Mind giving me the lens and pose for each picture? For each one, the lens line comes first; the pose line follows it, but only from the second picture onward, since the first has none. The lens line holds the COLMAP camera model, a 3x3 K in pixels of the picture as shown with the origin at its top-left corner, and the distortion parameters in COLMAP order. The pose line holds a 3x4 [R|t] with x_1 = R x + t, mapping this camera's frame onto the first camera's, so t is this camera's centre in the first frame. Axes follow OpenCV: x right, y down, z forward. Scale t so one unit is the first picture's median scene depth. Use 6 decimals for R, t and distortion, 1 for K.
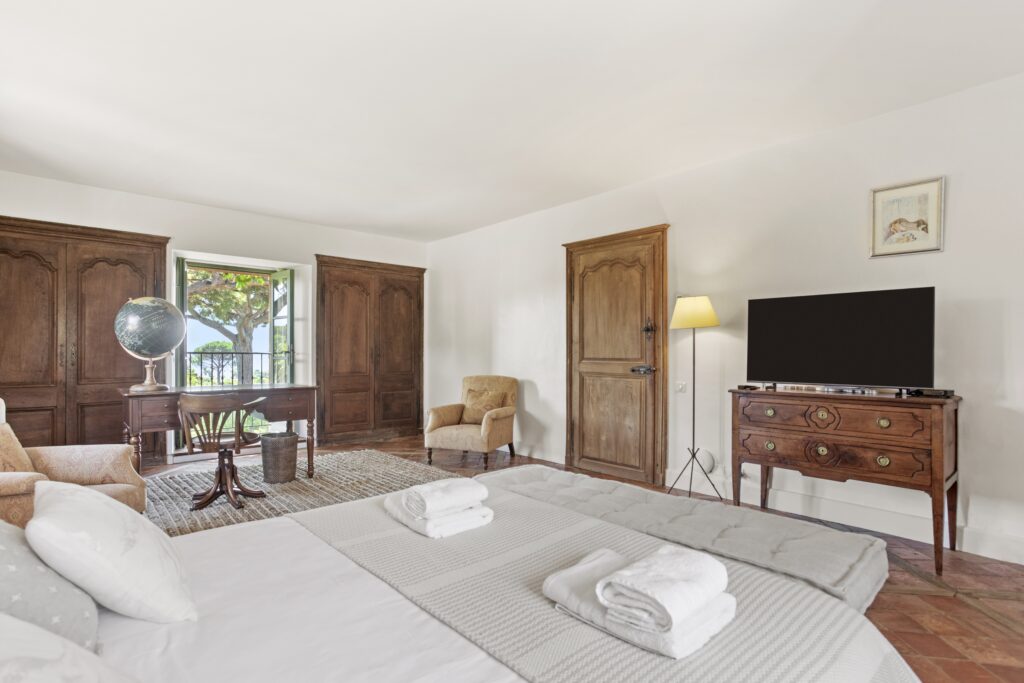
lens RADIAL K [[518.3, 0, 509.8], [0, 518.3, 352.2], [0, 0, 1]] dist [-0.057147, 0.000274]
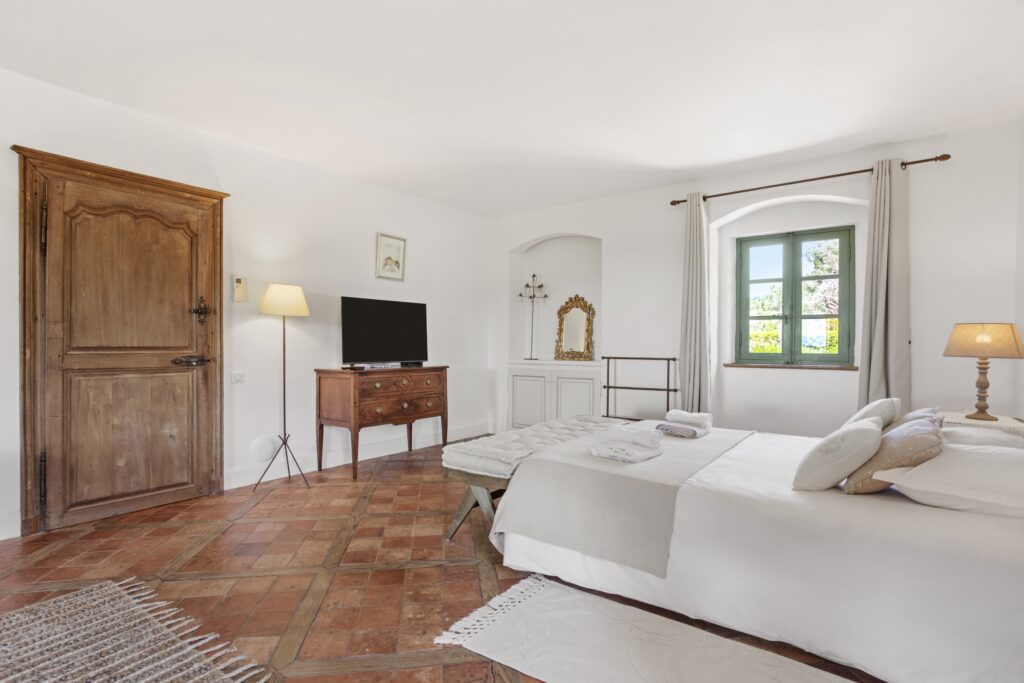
lens RADIAL K [[493.8, 0, 512.0], [0, 493.8, 341.5], [0, 0, 1]] dist [-0.001523, 0.000375]
pose [[-0.196108, 0.001194, 0.980582, -0.587482], [-0.004816, 0.999986, -0.002181, 0.003566], [-0.980570, -0.005150, -0.196100, 0.640484]]
